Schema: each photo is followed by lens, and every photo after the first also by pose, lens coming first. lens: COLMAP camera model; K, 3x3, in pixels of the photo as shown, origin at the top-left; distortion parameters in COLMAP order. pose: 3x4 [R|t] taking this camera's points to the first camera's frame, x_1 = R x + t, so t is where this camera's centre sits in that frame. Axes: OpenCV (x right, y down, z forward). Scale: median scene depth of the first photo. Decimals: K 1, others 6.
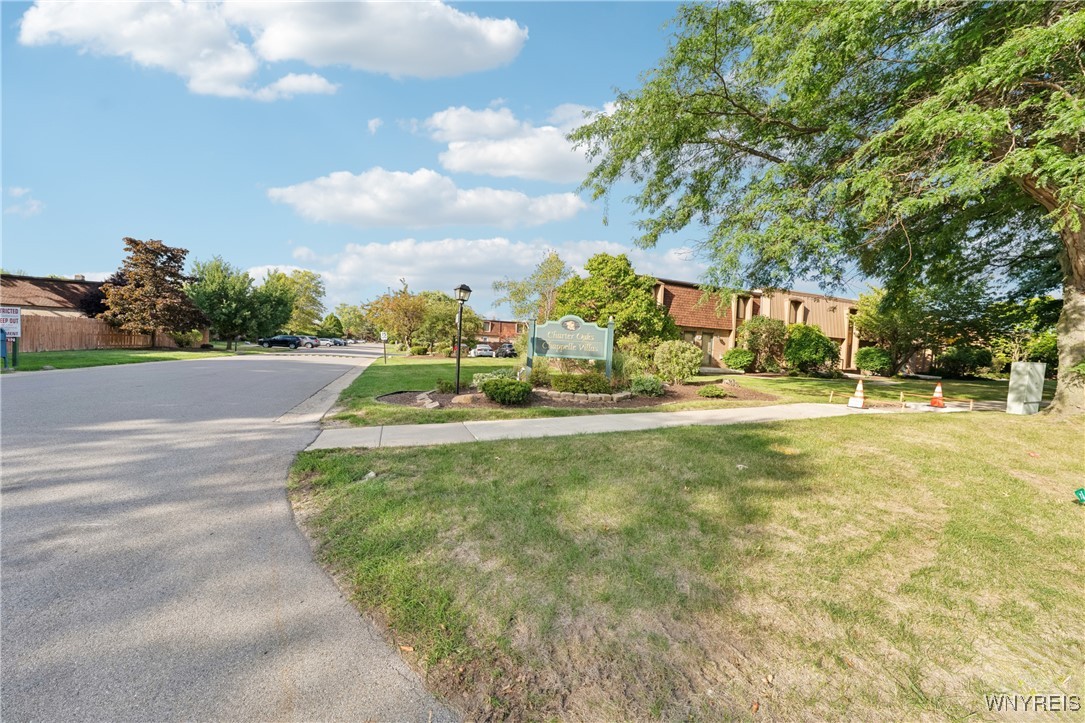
lens RADIAL K [[385.6, 0, 541.7], [0, 385.6, 366.1], [0, 0, 1]] dist [-0.000353, 0.000001]
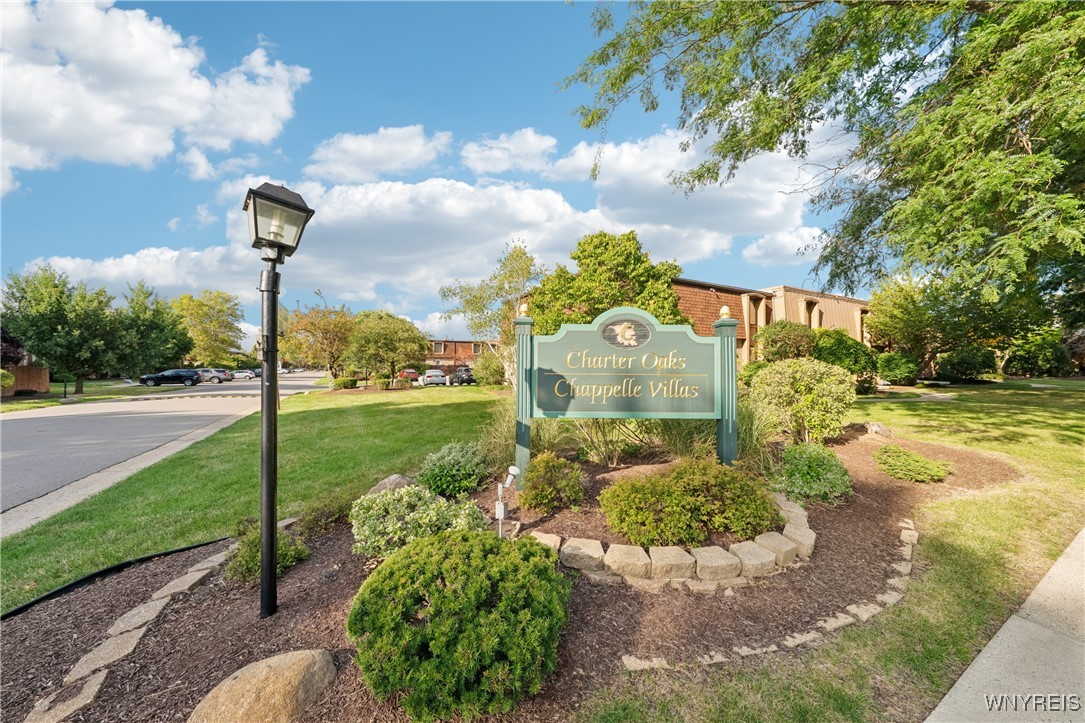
lens RADIAL K [[385.6, 0, 542.9], [0, 385.6, 372.2], [0, 0, 1]] dist [-0.000353, 0.000001]
pose [[0.992471, -0.048739, 0.112364, -0.017400], [0.052260, 0.998224, -0.028605, -0.020028], [-0.110770, 0.034262, 0.993255, 0.208015]]
